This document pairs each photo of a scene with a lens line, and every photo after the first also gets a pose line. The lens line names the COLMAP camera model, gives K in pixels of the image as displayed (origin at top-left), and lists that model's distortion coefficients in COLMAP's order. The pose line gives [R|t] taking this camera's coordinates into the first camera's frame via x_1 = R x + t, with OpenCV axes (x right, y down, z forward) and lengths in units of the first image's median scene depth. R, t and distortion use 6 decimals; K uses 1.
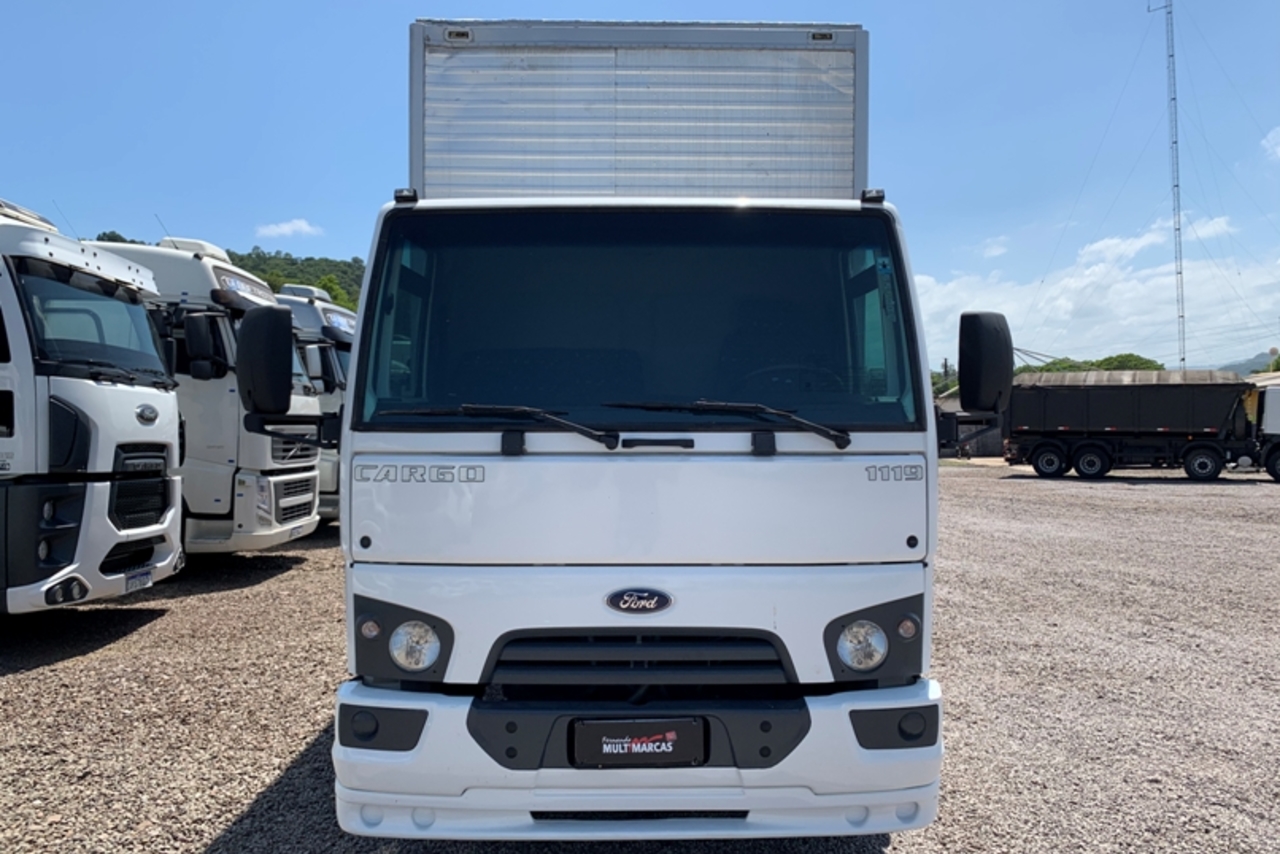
lens RADIAL K [[981.6, 0, 640.3], [0, 981.6, 422.4], [0, 0, 1]] dist [0.033077, -0.054708]
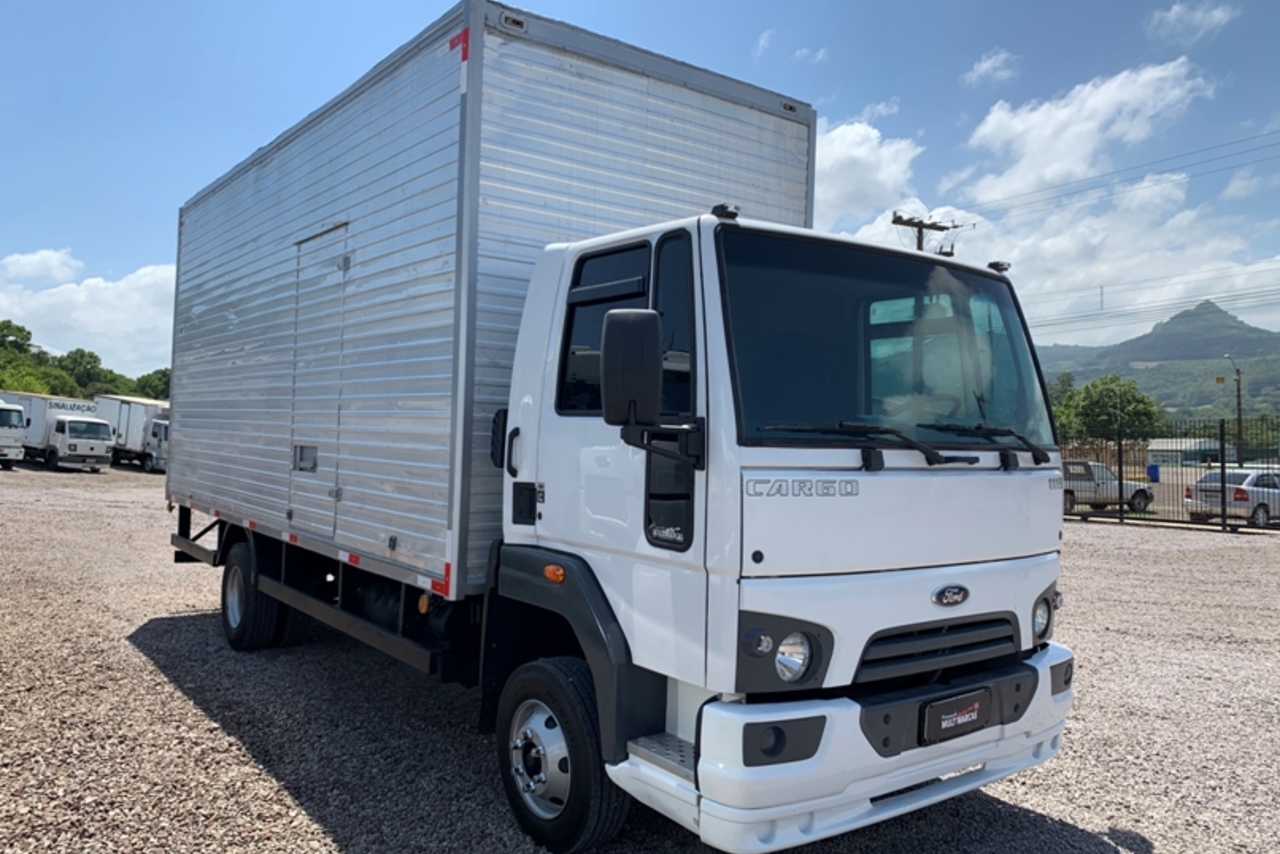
lens RADIAL K [[981.6, 0, 634.7], [0, 981.6, 427.8], [0, 0, 1]] dist [0.033077, -0.054708]
pose [[0.807303, 0.024669, 0.589621, -0.980821], [-0.018296, 0.999692, -0.016775, 0.009526], [-0.589853, 0.002754, 0.807506, 0.271781]]
